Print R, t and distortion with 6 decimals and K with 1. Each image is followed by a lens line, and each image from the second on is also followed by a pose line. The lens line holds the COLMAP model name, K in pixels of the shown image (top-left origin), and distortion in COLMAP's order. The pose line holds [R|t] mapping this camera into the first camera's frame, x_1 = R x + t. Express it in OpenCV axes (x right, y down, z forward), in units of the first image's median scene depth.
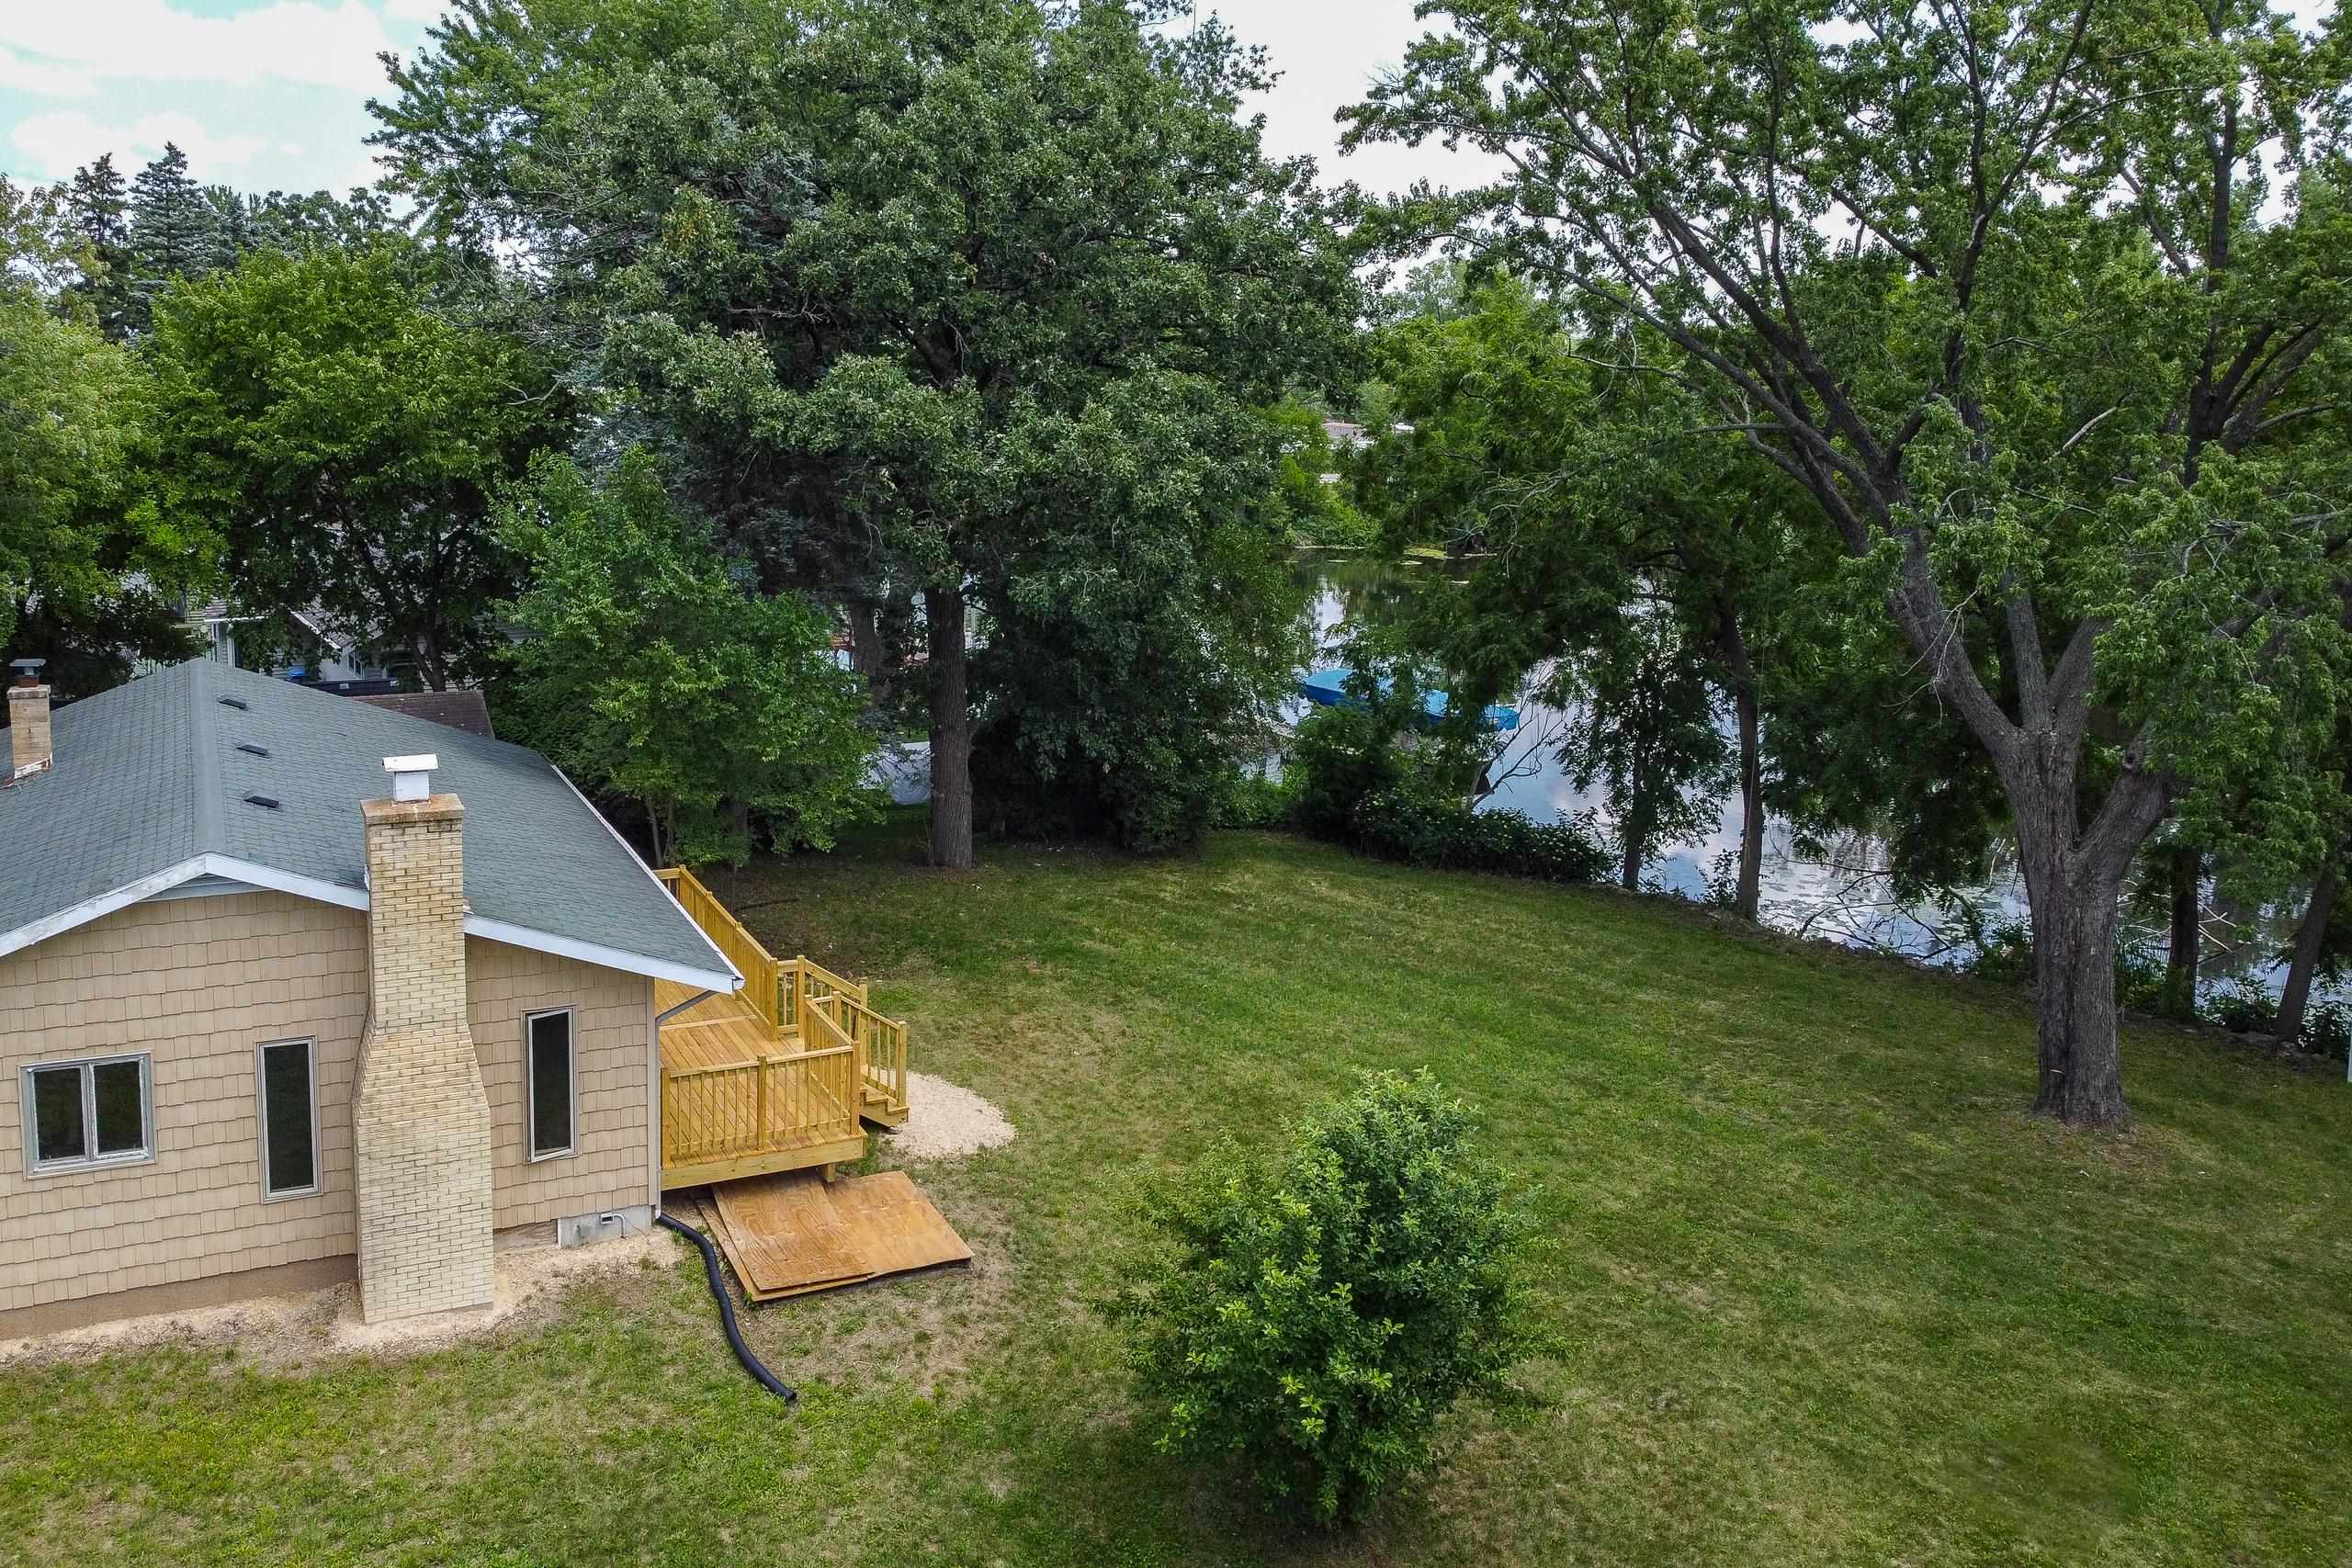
lens RADIAL K [[1701.9, 0, 1154.0], [0, 1701.9, 770.3], [0, 0, 1]] dist [-0.003477, 0.003488]
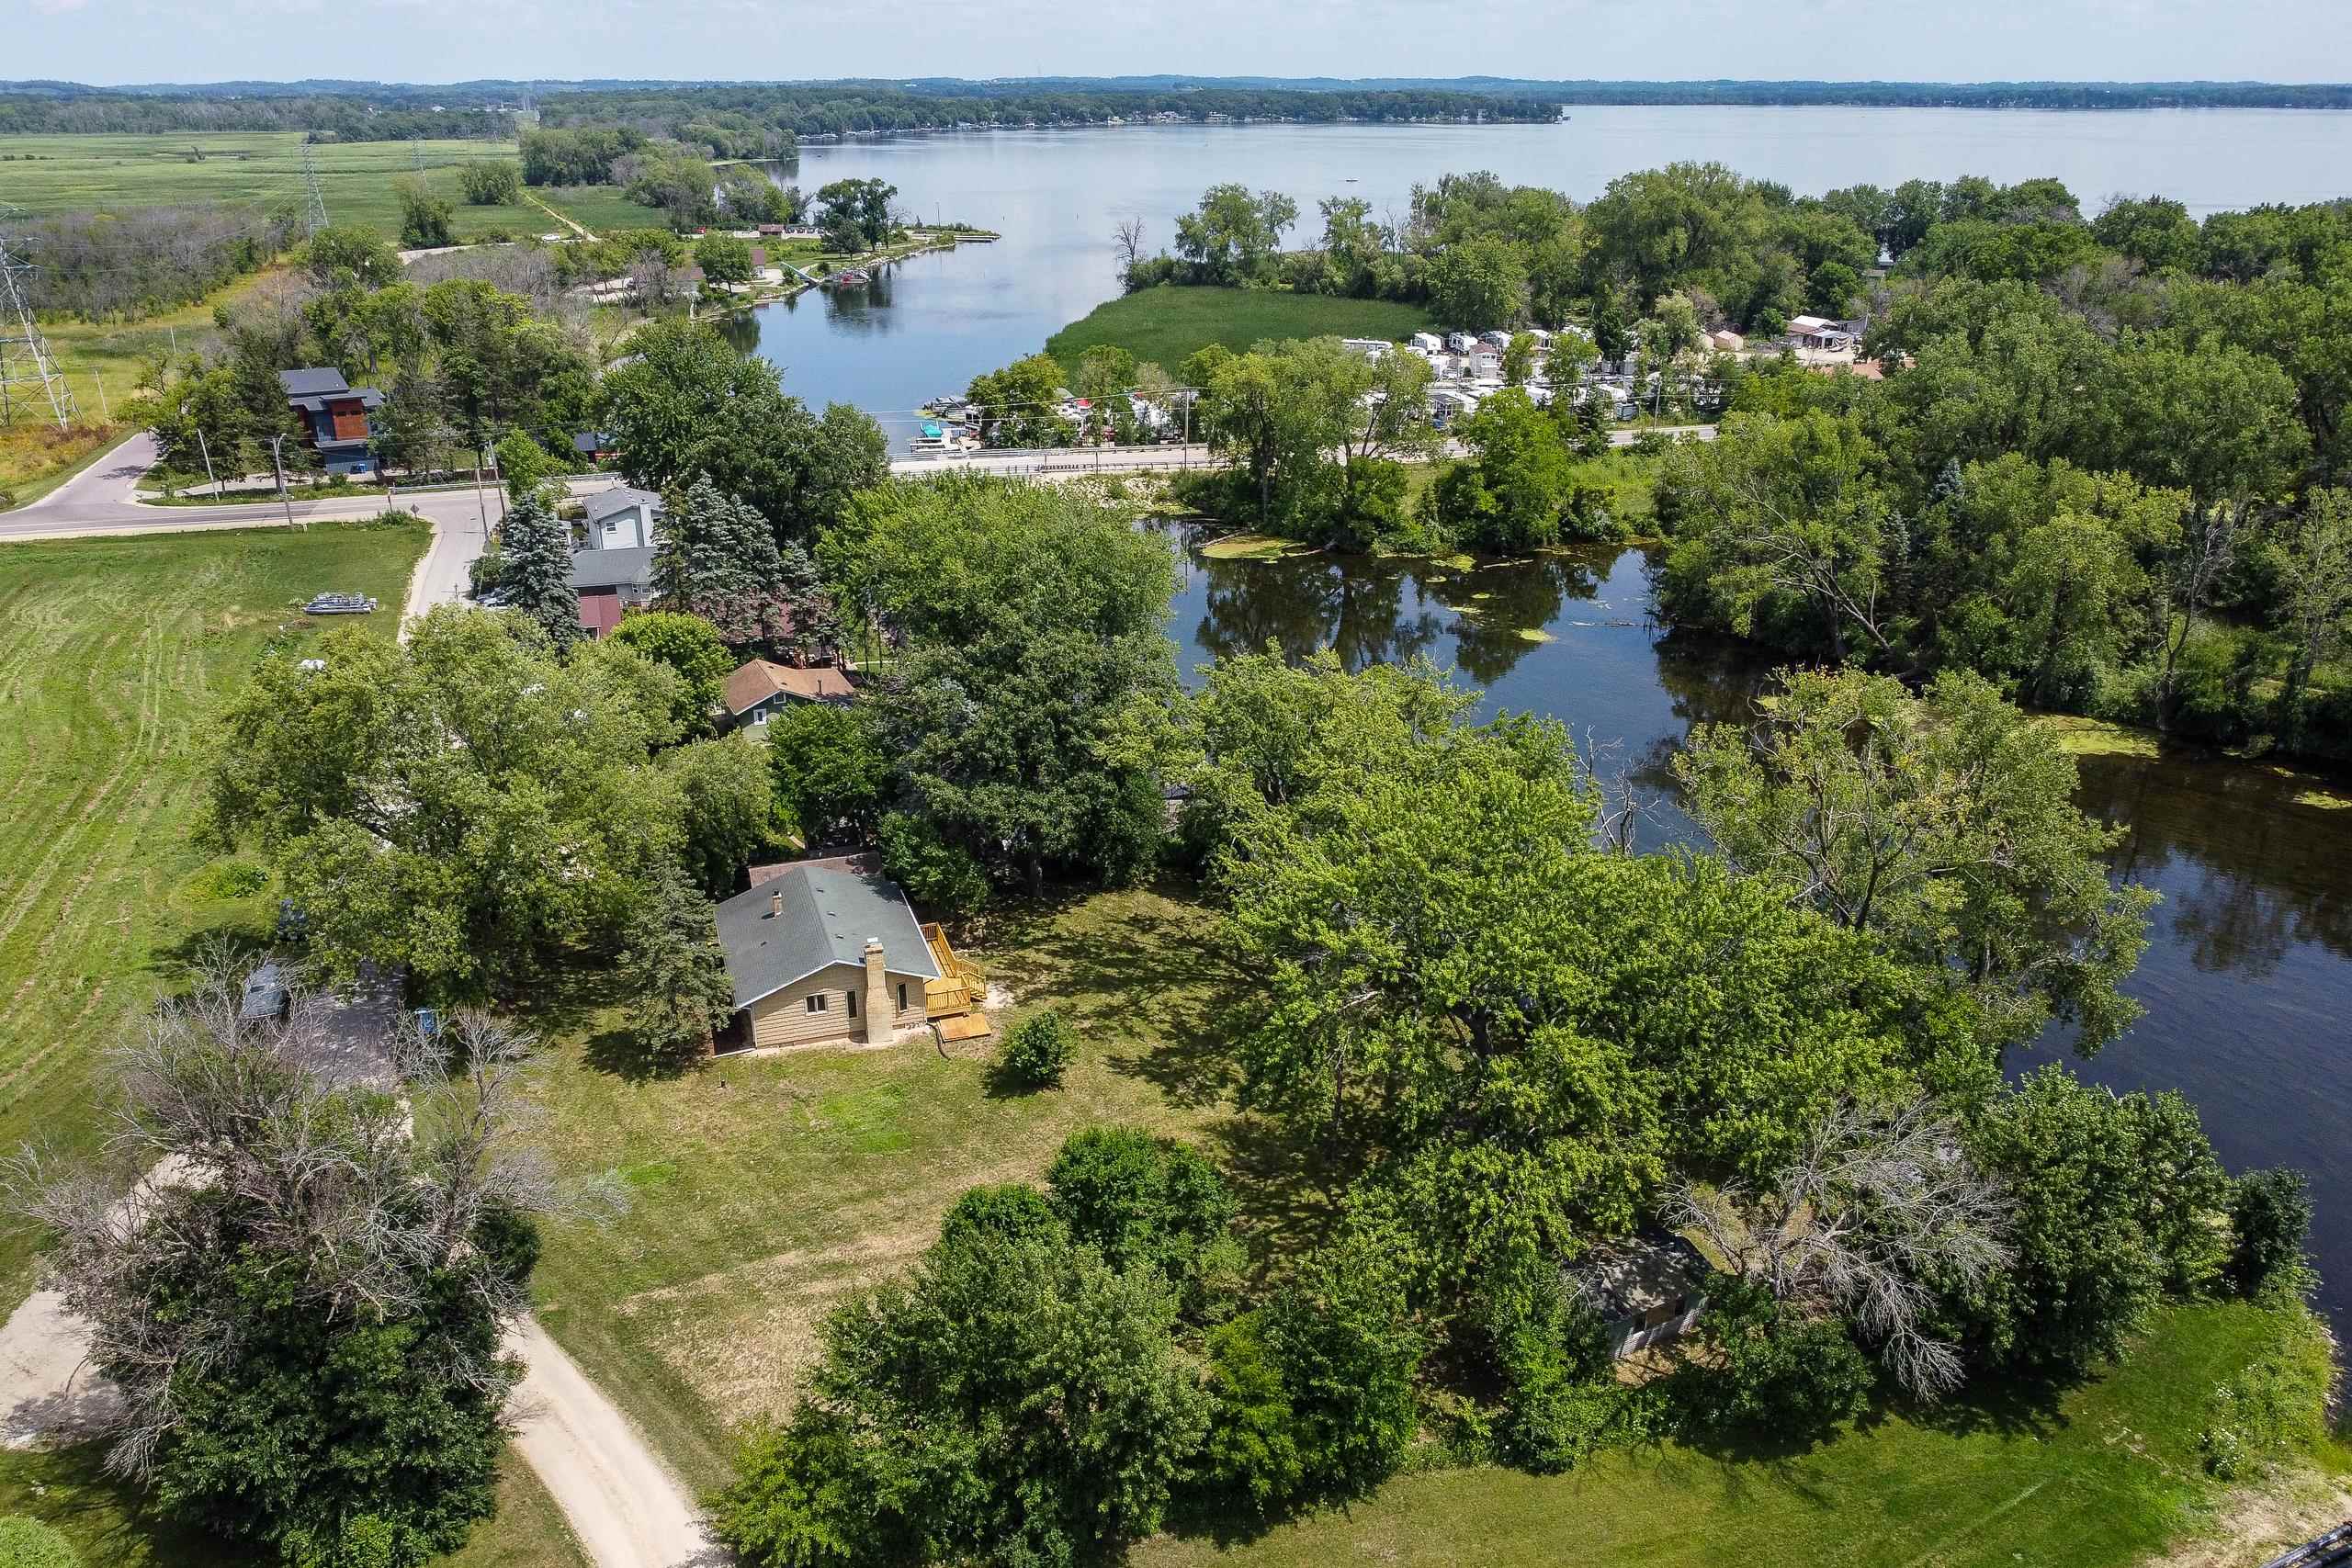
lens RADIAL K [[1701.9, 0, 1183.3], [0, 1701.9, 785.4], [0, 0, 1]] dist [-0.003477, 0.003488]
pose [[0.981041, -0.005415, -0.193724, 1.362226], [0.038799, 0.984861, 0.168949, -1.188733], [0.189876, -0.173262, 0.966399, -3.400308]]
